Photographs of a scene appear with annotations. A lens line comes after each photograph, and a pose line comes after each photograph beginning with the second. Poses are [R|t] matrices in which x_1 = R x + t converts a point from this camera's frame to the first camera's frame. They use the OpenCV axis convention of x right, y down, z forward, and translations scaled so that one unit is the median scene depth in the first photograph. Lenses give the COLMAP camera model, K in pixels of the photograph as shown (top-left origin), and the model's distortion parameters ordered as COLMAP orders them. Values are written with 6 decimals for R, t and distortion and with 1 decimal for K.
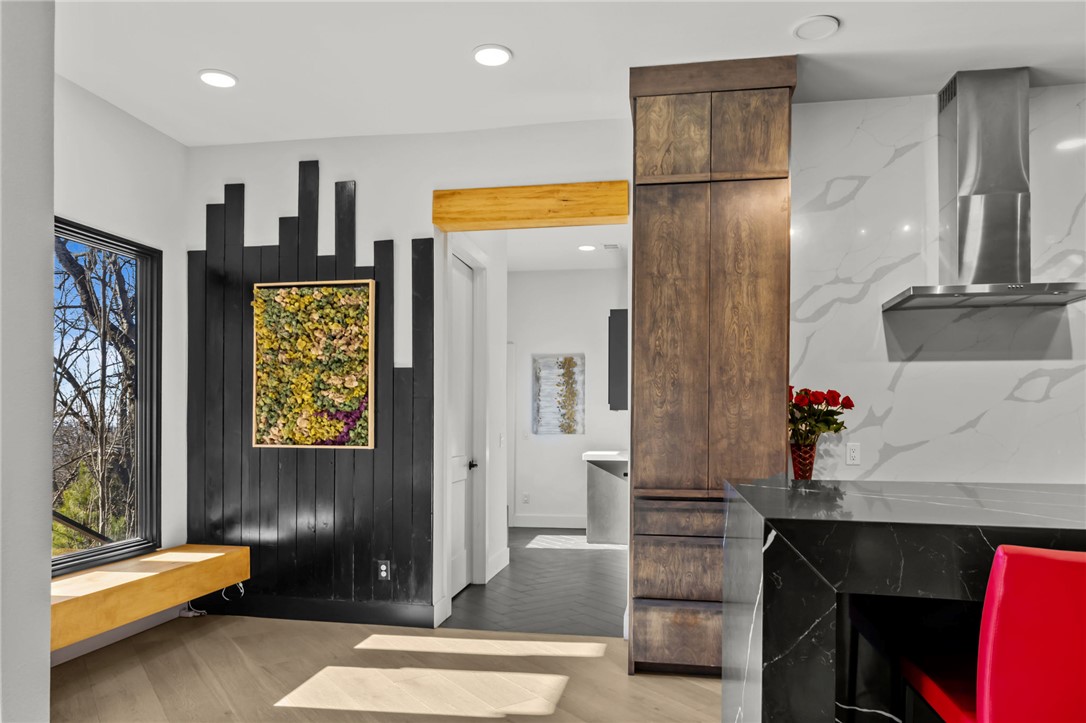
lens RADIAL K [[724.5, 0, 534.6], [0, 724.5, 424.7], [0, 0, 1]] dist [-0.008423, -0.000523]
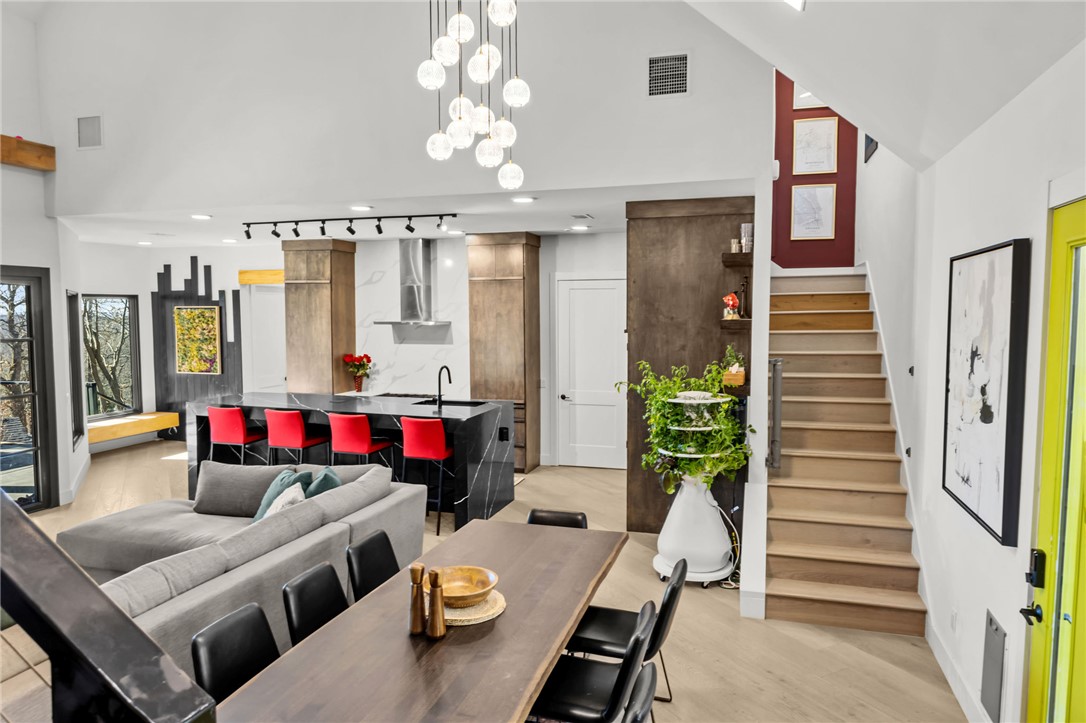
lens RADIAL K [[724.5, 0, 544.5], [0, 724.5, 361.2], [0, 0, 1]] dist [-0.008423, -0.000523]
pose [[0.993251, 0.004745, -0.115884, 1.171576], [0.003159, 0.997685, 0.067934, -0.176528], [0.115939, -0.067841, 0.990937, -1.332291]]
